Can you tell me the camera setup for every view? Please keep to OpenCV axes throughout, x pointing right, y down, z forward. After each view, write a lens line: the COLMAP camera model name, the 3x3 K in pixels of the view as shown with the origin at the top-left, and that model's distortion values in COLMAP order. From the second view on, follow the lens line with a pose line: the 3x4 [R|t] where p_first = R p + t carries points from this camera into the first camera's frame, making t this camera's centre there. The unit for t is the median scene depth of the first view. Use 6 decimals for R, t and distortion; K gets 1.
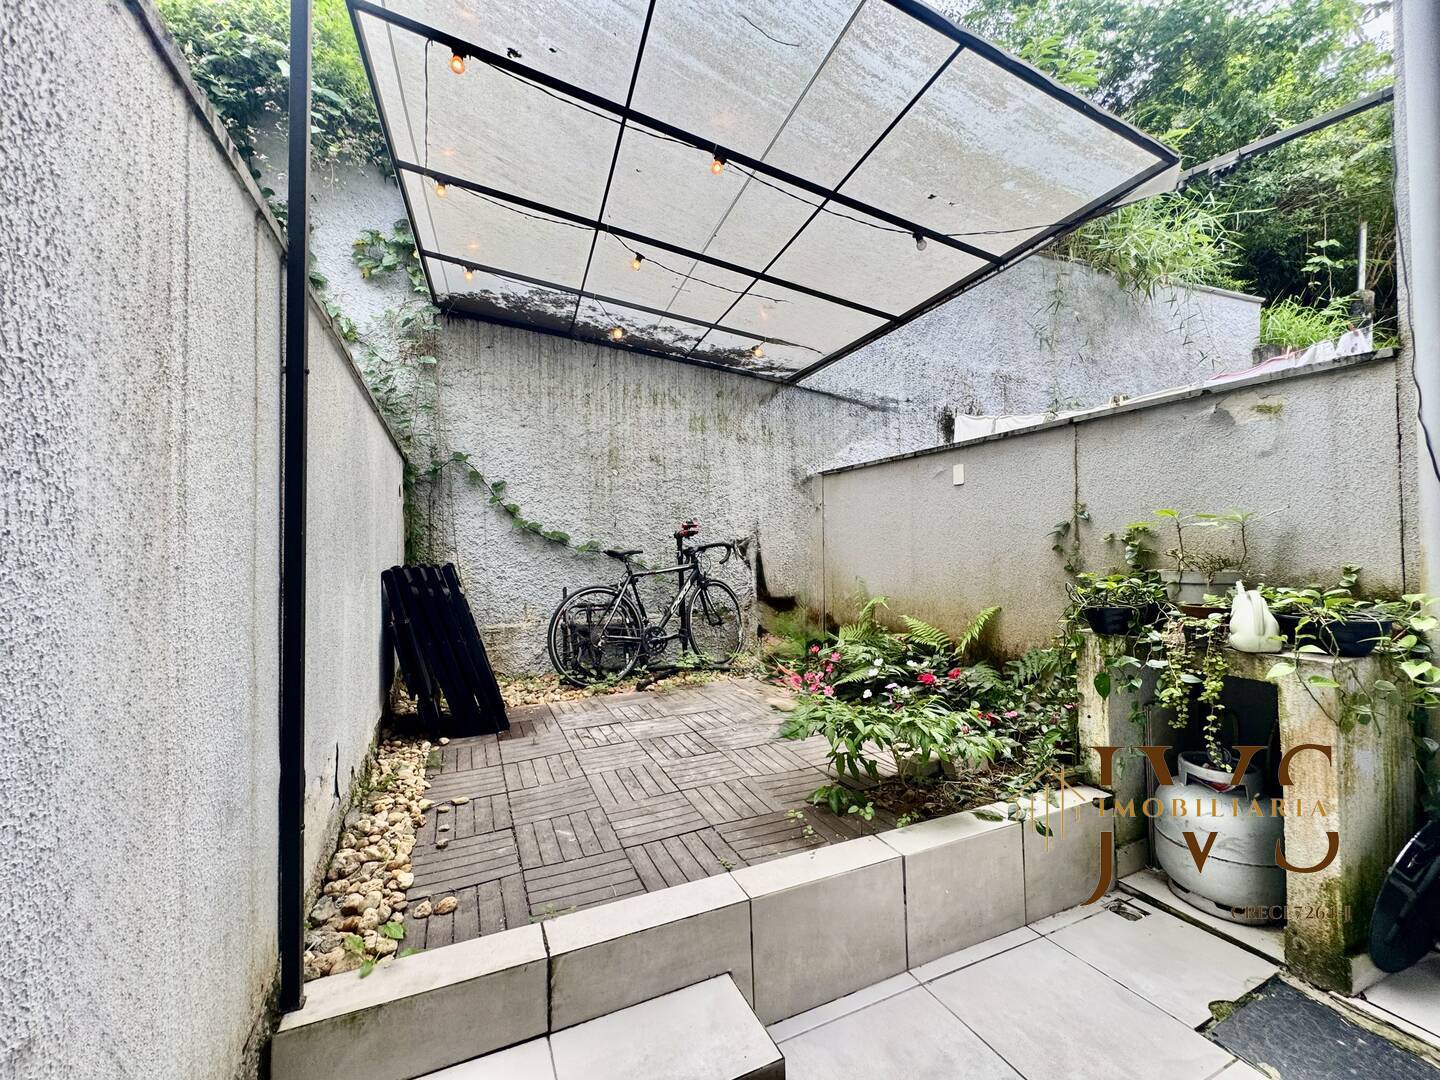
lens RADIAL K [[577.2, 0, 718.9], [0, 577.2, 537.1], [0, 0, 1]] dist [-0.001946, 0.000174]
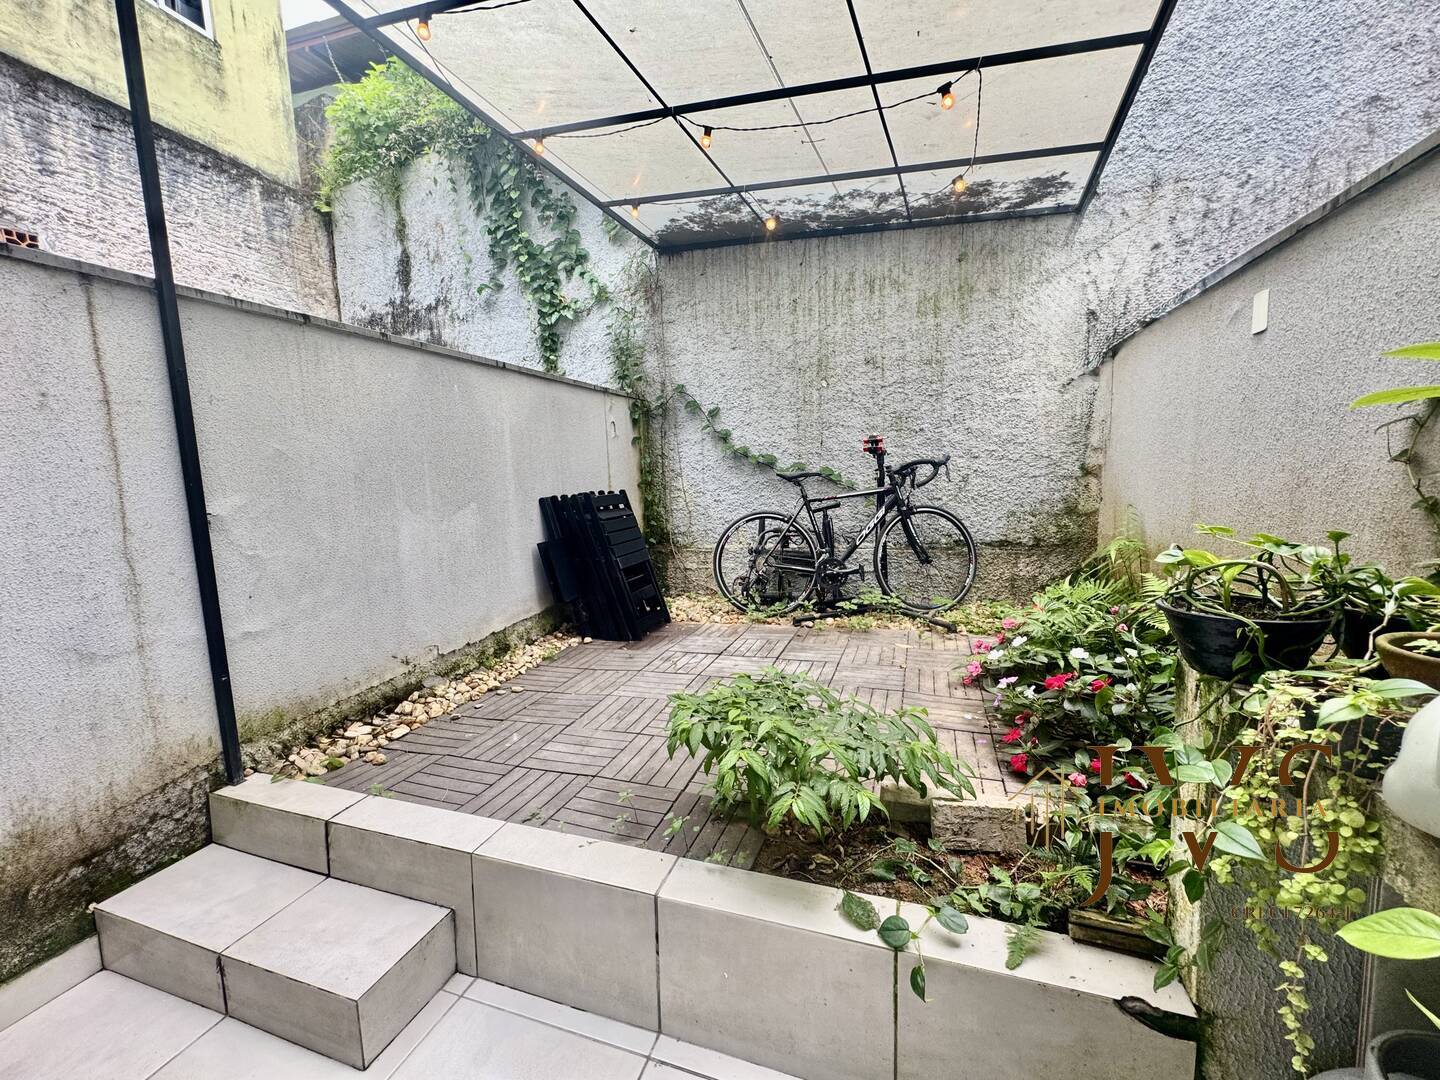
lens RADIAL K [[577.2, 0, 718.9], [0, 577.2, 537.1], [0, 0, 1]] dist [-0.001946, 0.000174]
pose [[0.726324, 0.055050, -0.685145, 0.354782], [0.047207, 0.990439, 0.129624, -0.000752], [0.685730, -0.126492, 0.716781, 0.237014]]
